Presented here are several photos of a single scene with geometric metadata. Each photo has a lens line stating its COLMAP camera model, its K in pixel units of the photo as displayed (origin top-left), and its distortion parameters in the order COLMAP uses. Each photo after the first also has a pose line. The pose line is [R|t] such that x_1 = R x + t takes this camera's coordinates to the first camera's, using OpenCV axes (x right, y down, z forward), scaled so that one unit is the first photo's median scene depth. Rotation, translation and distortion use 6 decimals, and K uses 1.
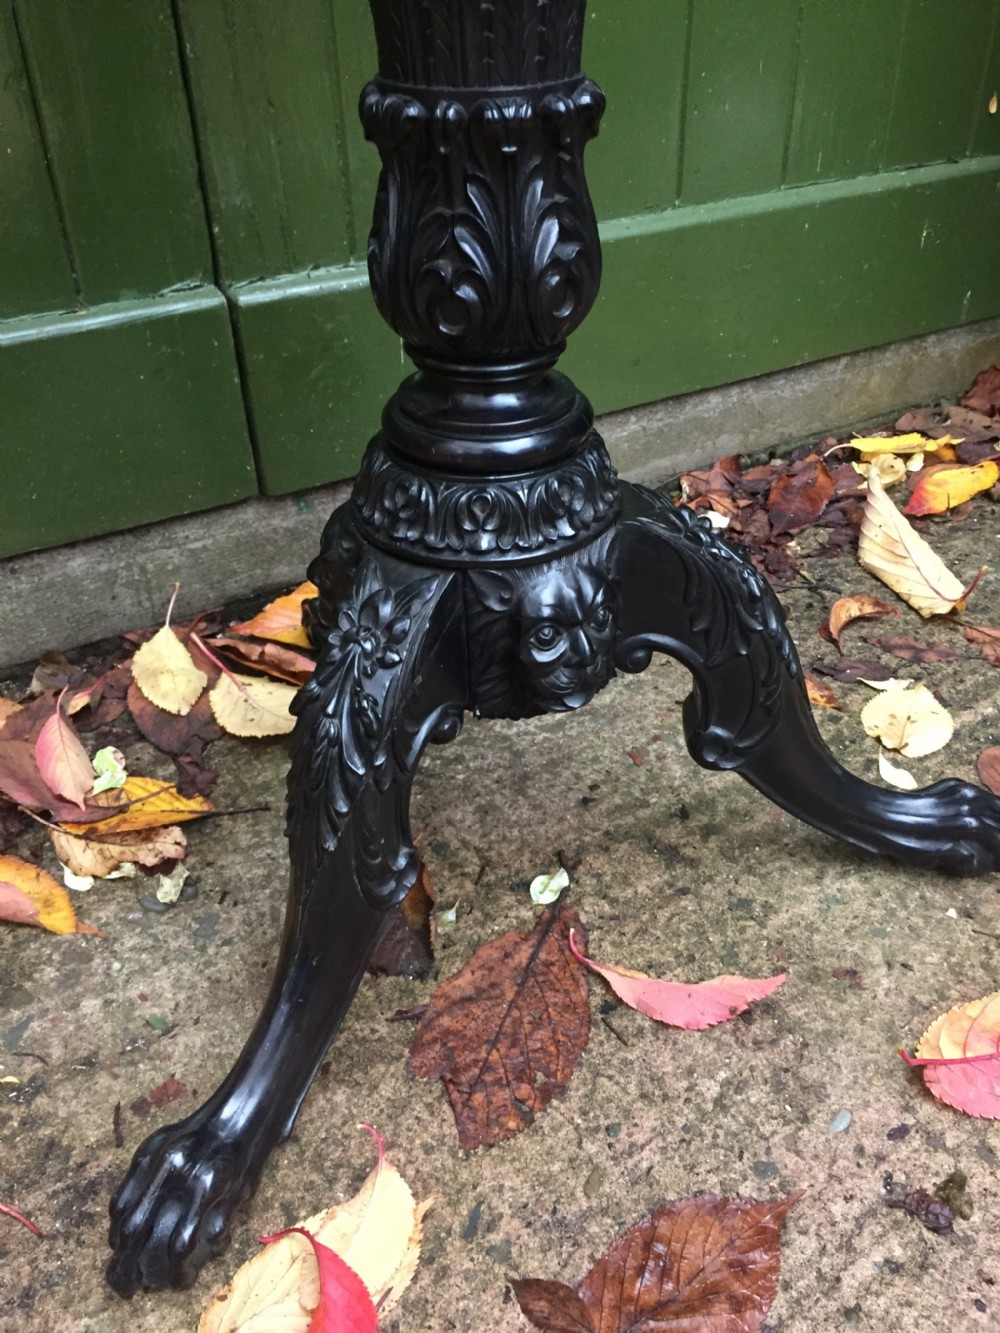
lens RADIAL K [[1147.3, 0, 505.0], [0, 1147.3, 668.3], [0, 0, 1]] dist [0.079315, -0.122043]
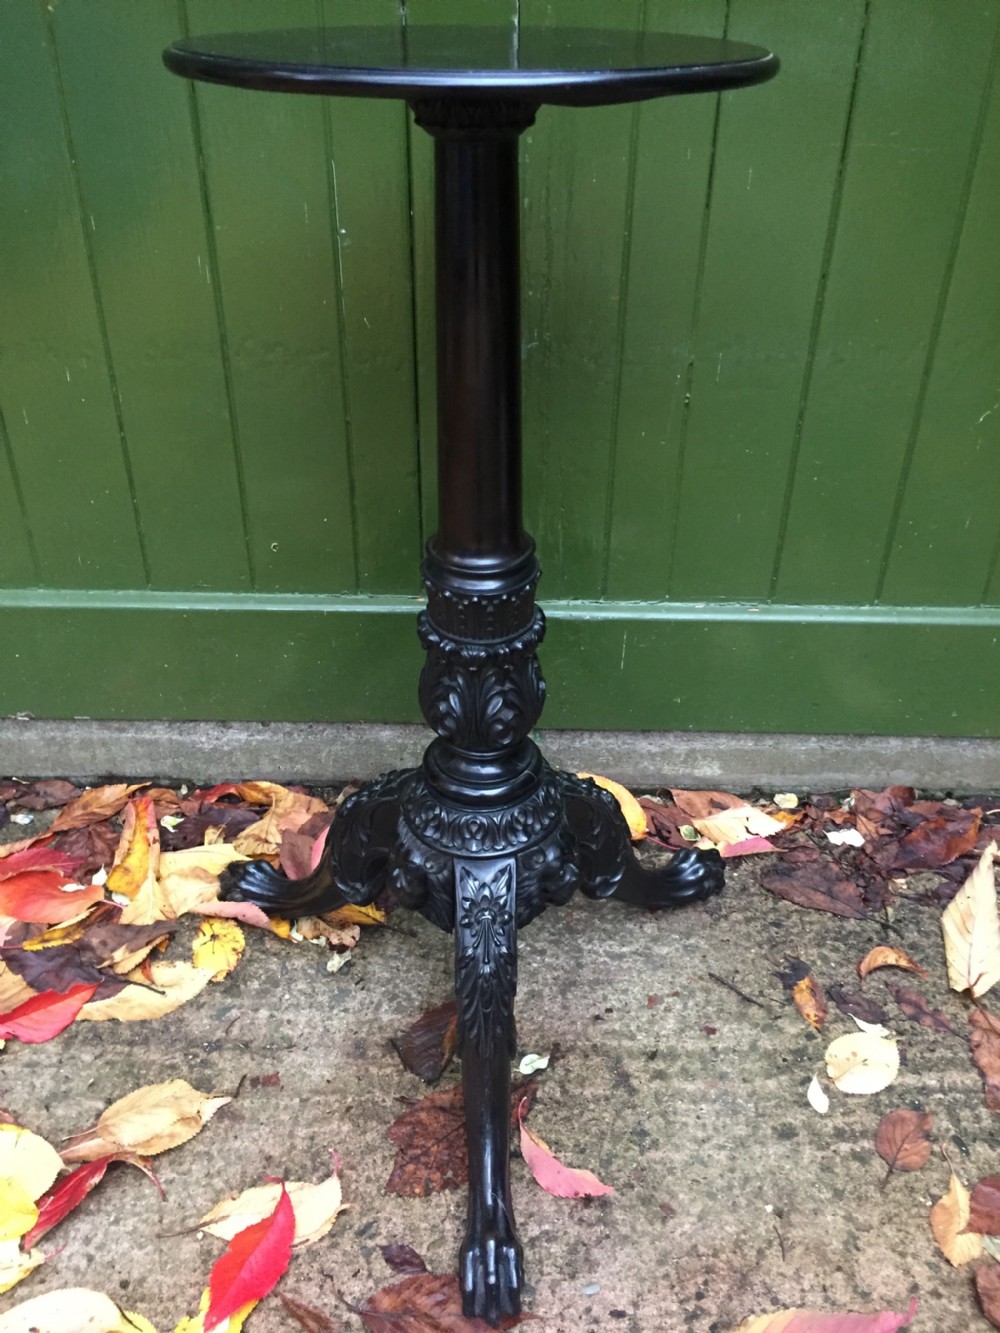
lens RADIAL K [[1131.0, 0, 501.6], [0, 1131.0, 670.1], [0, 0, 1]] dist [0.081781, -0.127438]
pose [[0.864535, 0.298522, -0.404307, 0.458058], [-0.311621, 0.949570, 0.034776, -0.345771], [0.394299, 0.095926, 0.913962, -0.448410]]
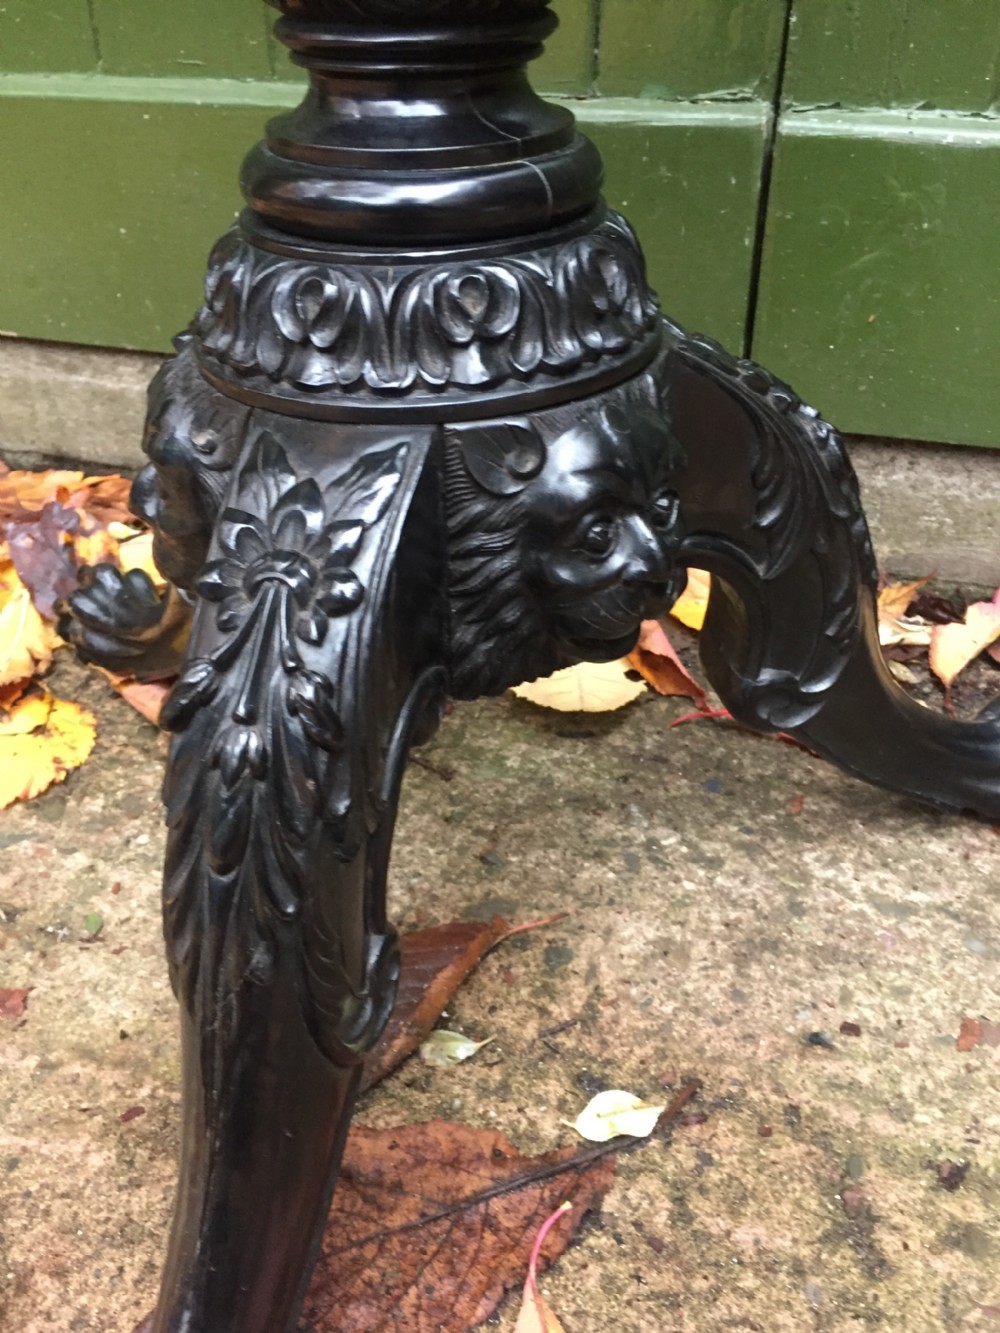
lens RADIAL K [[1156.5, 0, 503.4], [0, 1156.5, 667.6], [0, 0, 1]] dist [0.076094, -0.127972]
pose [[0.675992, 0.426887, -0.600668, 0.255309], [-0.426909, 0.891263, 0.152966, -0.076139], [0.600653, 0.153027, 0.784729, 0.473259]]
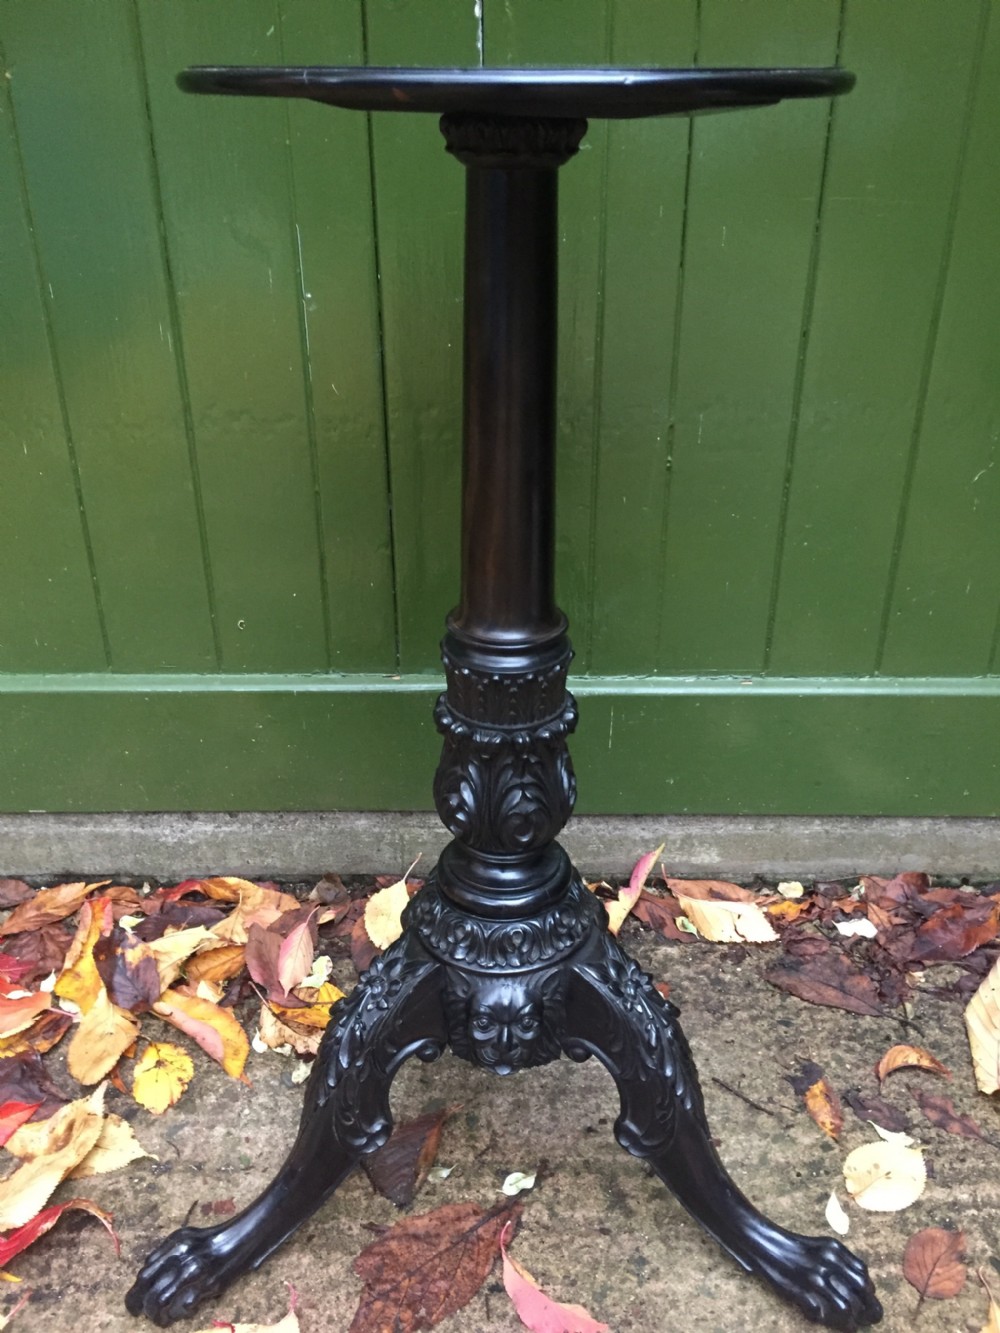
lens RADIAL K [[1138.5, 0, 502.6], [0, 1138.5, 669.4], [0, 0, 1]] dist [0.086677, -0.129718]
pose [[0.867818, 0.241675, -0.434150, 0.469322], [-0.296822, 0.952859, -0.062894, -0.300124], [0.398484, 0.183445, 0.898643, -0.348444]]
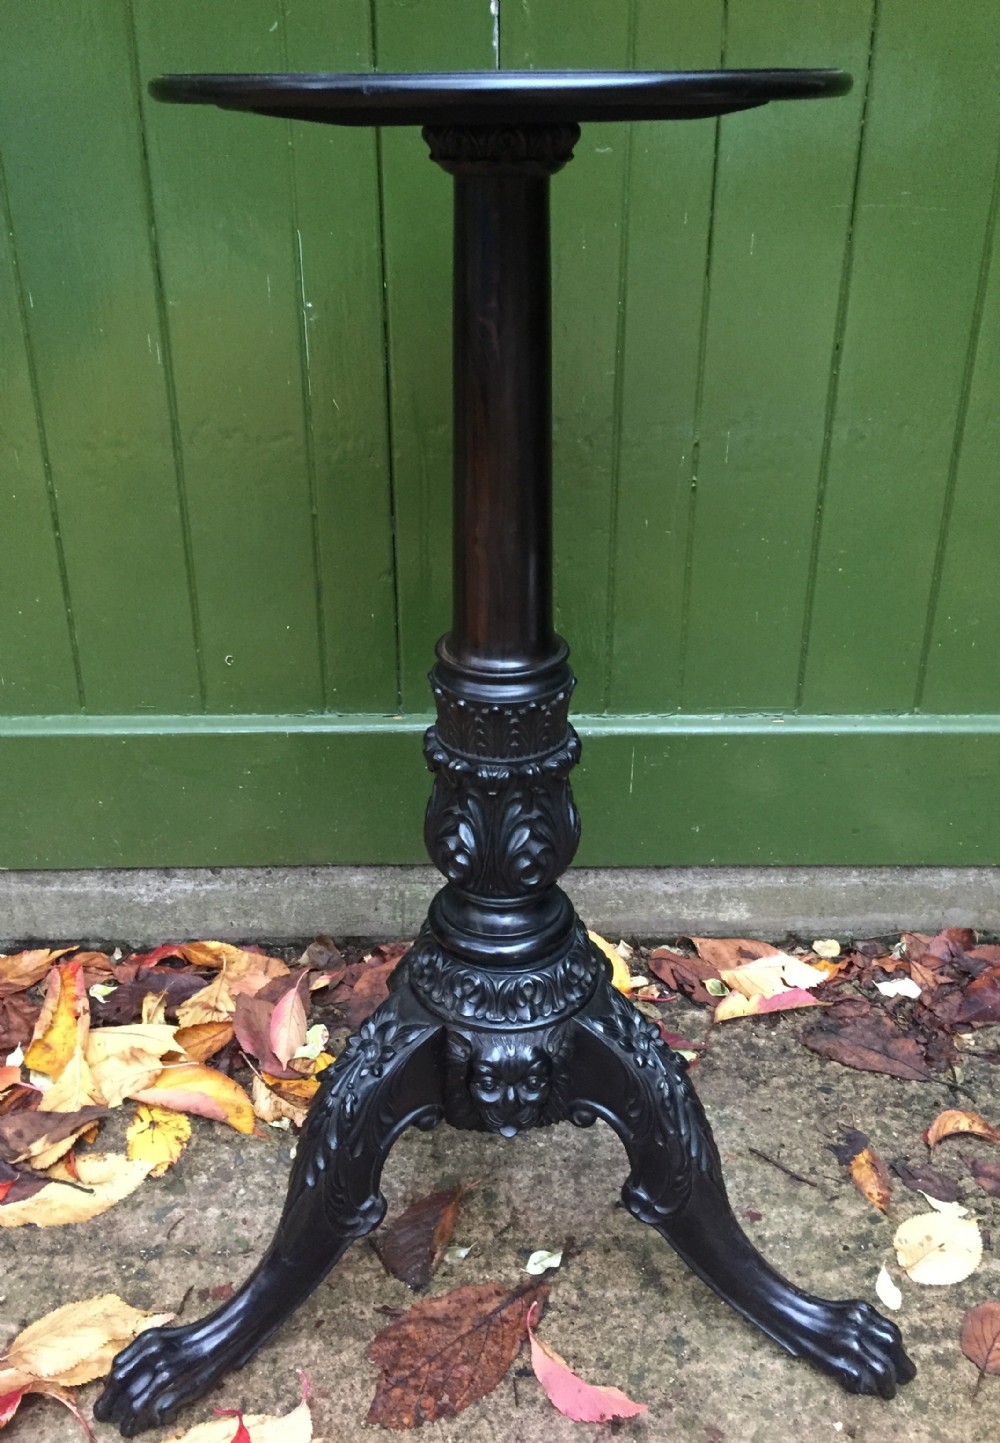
lens RADIAL K [[1301.0, 0, 510.2], [0, 1301.0, 688.2], [0, 0, 1]] dist [0.087352, -0.134387]
pose [[0.880279, 0.223833, -0.418338, 0.468059], [-0.289690, 0.951852, -0.100283, -0.251944], [0.375750, 0.209466, 0.902738, -0.441810]]
